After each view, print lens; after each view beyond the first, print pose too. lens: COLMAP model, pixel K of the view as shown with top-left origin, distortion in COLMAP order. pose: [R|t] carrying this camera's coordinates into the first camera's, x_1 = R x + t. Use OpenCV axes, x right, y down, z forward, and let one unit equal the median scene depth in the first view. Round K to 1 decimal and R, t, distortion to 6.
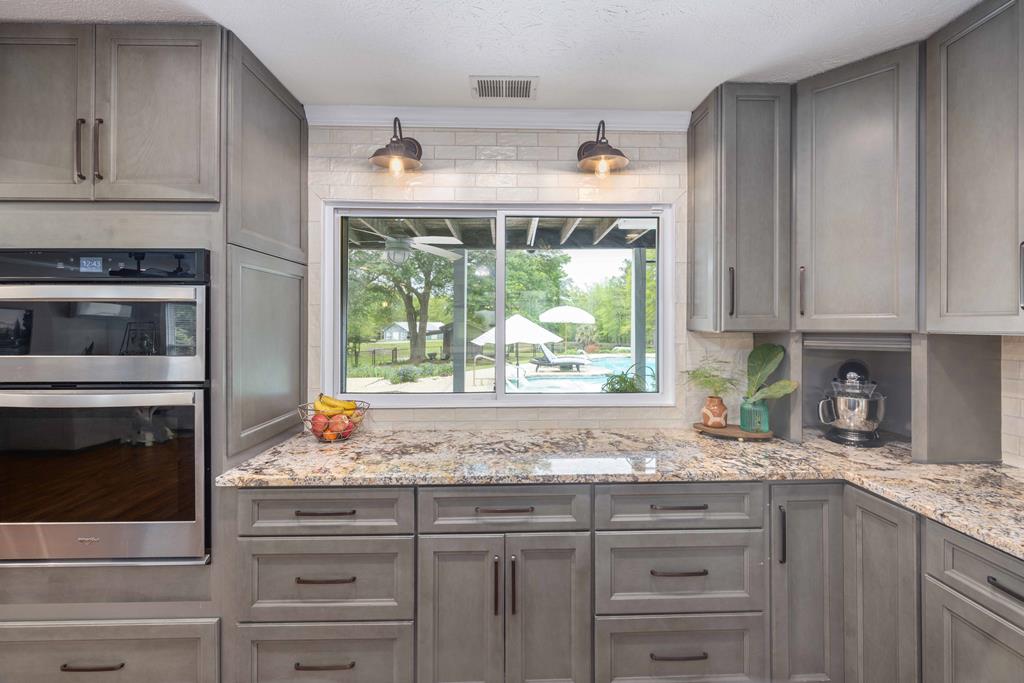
lens RADIAL K [[427.8, 0, 519.0], [0, 427.8, 317.1], [0, 0, 1]] dist [-0.003102, 0.000154]
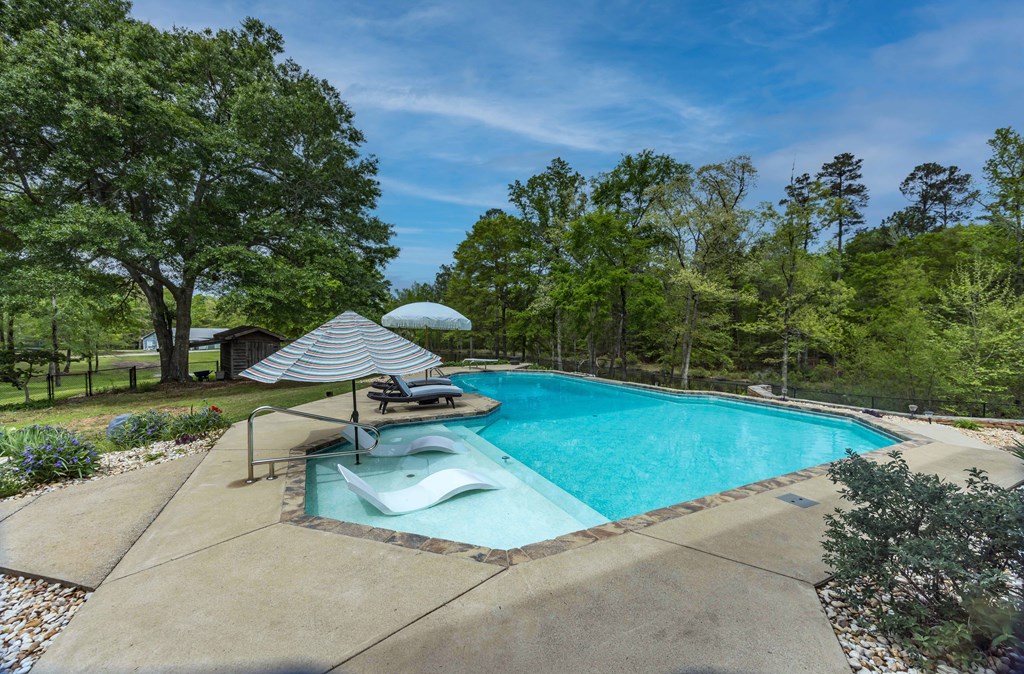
lens RADIAL K [[398.8, 0, 499.7], [0, 398.8, 346.8], [0, 0, 1]] dist [0.001159, 0.000001]
pose [[0.916371, -0.018509, 0.399901, -0.210063], [-0.005028, 0.998320, 0.057728, 0.041970], [-0.400298, -0.054911, 0.914738, 3.399321]]
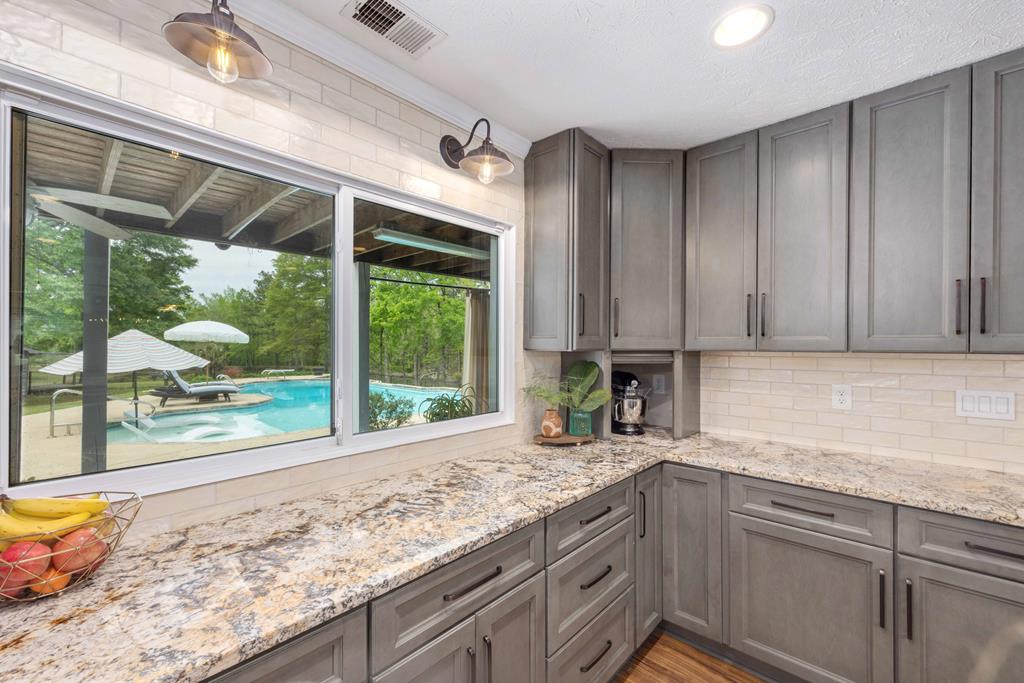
lens RADIAL K [[421.5, 0, 512.0], [0, 421.5, 341.5], [0, 0, 1]] dist [-0.000052, 0.000233]
pose [[0.702175, 0.009873, 0.711936, -0.419522], [-0.016643, 0.999858, 0.002549, 0.010606], [-0.711810, -0.013639, 0.702240, 0.336435]]
